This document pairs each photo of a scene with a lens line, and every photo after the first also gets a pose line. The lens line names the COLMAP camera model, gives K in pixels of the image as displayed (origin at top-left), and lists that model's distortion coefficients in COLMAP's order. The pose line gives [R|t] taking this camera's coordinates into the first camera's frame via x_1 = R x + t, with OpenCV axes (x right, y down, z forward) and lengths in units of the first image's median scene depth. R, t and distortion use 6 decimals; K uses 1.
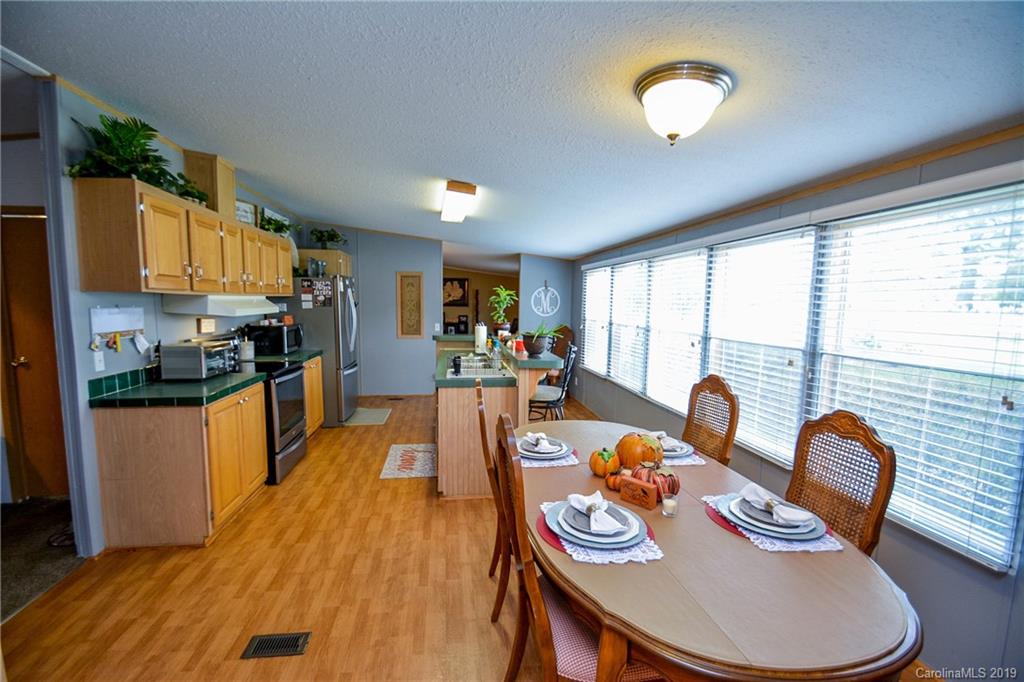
lens RADIAL K [[447.9, 0, 499.0], [0, 447.9, 351.8], [0, 0, 1]] dist [0.017621, -0.018990]
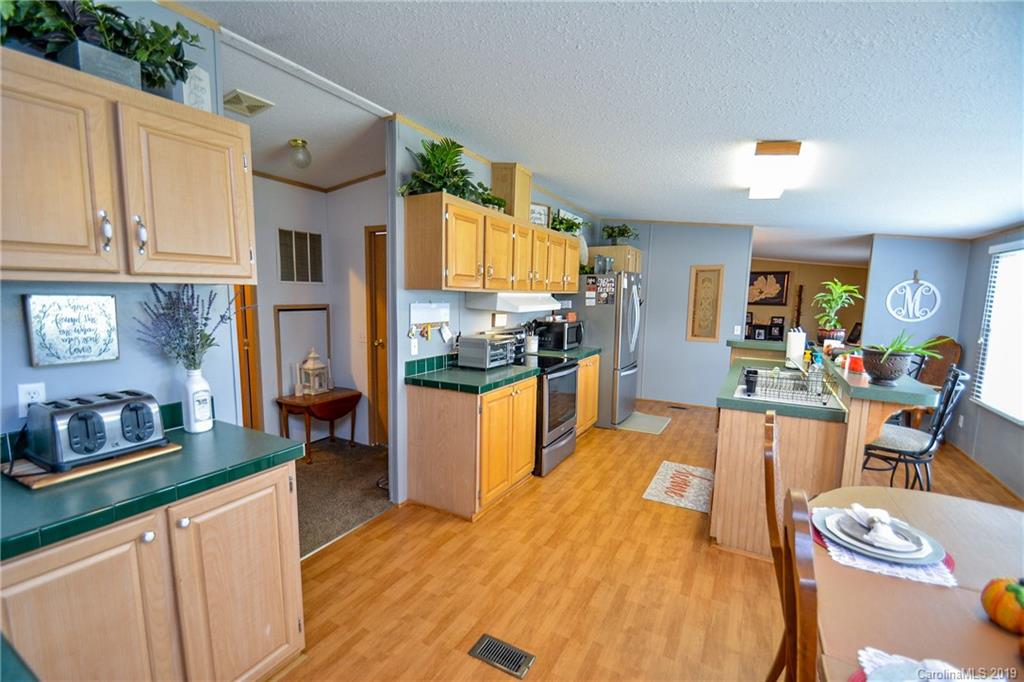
lens RADIAL K [[447.9, 0, 499.0], [0, 447.9, 351.8], [0, 0, 1]] dist [0.017621, -0.018990]
pose [[0.801547, 0.076462, -0.593022, 0.018336], [-0.073027, 0.996884, 0.029829, -0.018169], [0.593455, 0.019397, 0.804633, 0.150515]]
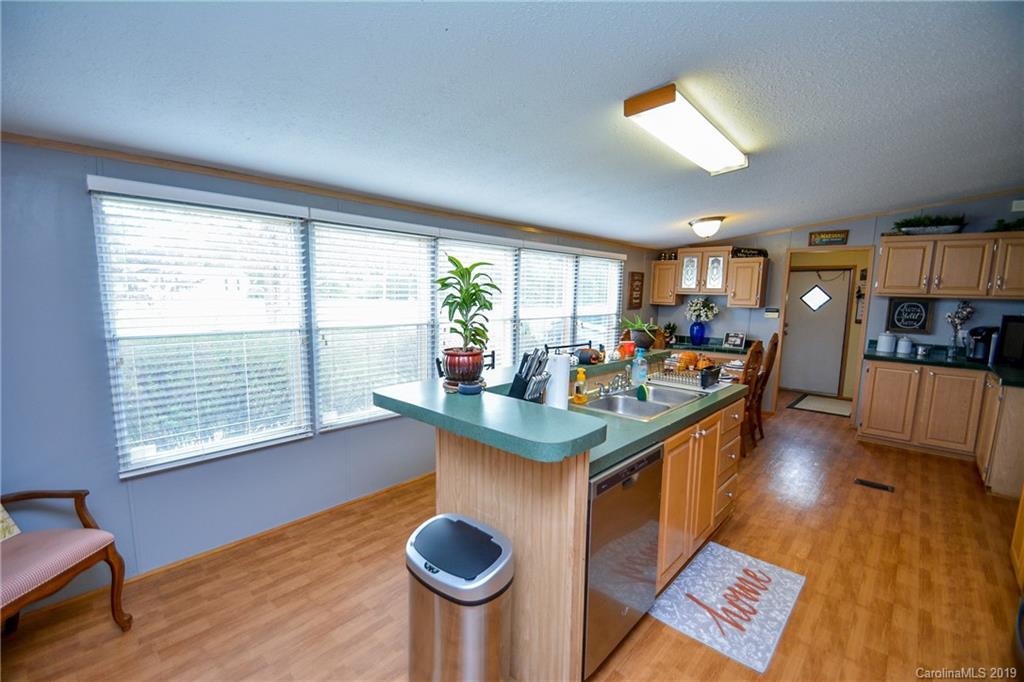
lens RADIAL K [[447.9, 0, 499.0], [0, 447.9, 351.8], [0, 0, 1]] dist [0.017621, -0.018990]
pose [[-0.641516, -0.126547, 0.756600, -0.606178], [0.062297, 0.974447, 0.215805, -0.283896], [-0.764576, 0.185576, -0.617240, 2.360618]]
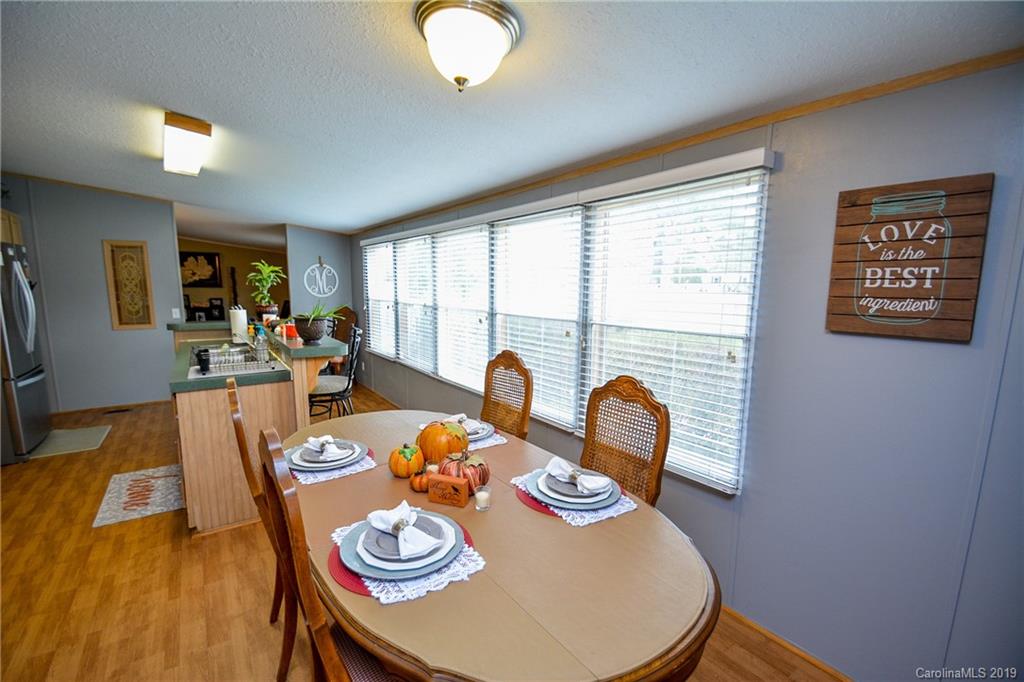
lens RADIAL K [[447.9, 0, 499.0], [0, 447.9, 351.8], [0, 0, 1]] dist [0.017621, -0.018990]
pose [[0.889483, -0.074111, 0.450919, 0.013373], [0.054930, 0.996947, 0.055499, -0.001219], [-0.453655, -0.024596, 0.890838, 0.109818]]
